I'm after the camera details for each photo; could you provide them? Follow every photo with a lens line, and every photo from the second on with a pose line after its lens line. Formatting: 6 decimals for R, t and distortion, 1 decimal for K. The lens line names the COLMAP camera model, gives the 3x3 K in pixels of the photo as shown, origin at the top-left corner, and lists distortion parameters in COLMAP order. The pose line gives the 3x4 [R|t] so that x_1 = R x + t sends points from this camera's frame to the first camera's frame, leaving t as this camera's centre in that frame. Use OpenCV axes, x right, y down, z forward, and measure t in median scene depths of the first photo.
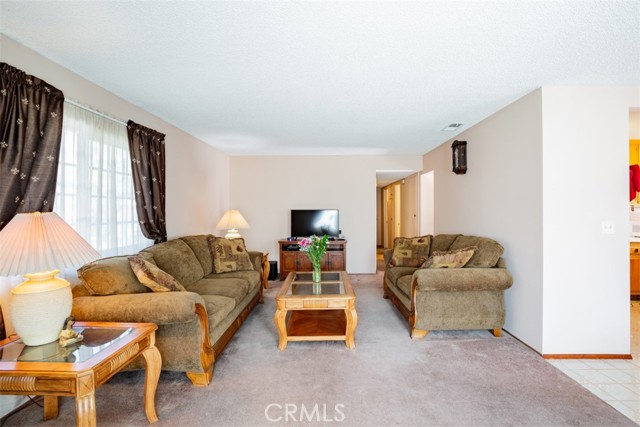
lens RADIAL K [[311.7, 0, 326.4], [0, 311.7, 209.9], [0, 0, 1]] dist [-0.071749, 0.032110]
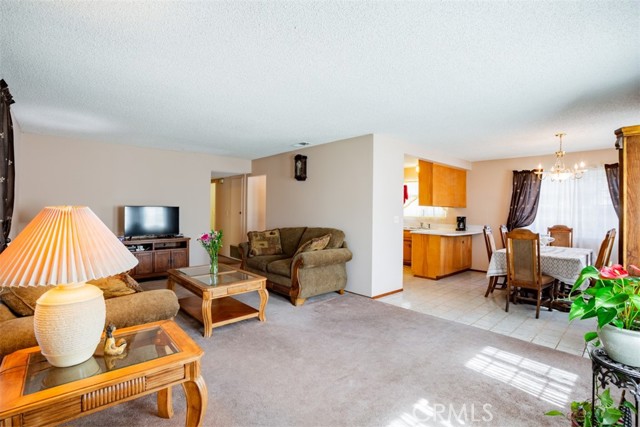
lens RADIAL K [[311.7, 0, 326.4], [0, 311.7, 209.9], [0, 0, 1]] dist [-0.071749, 0.032110]
pose [[0.729876, 0.008683, 0.683524, -0.543580], [-0.013756, 0.999903, 0.001986, 0.003407], [-0.683441, -0.010852, 0.729925, -0.051370]]
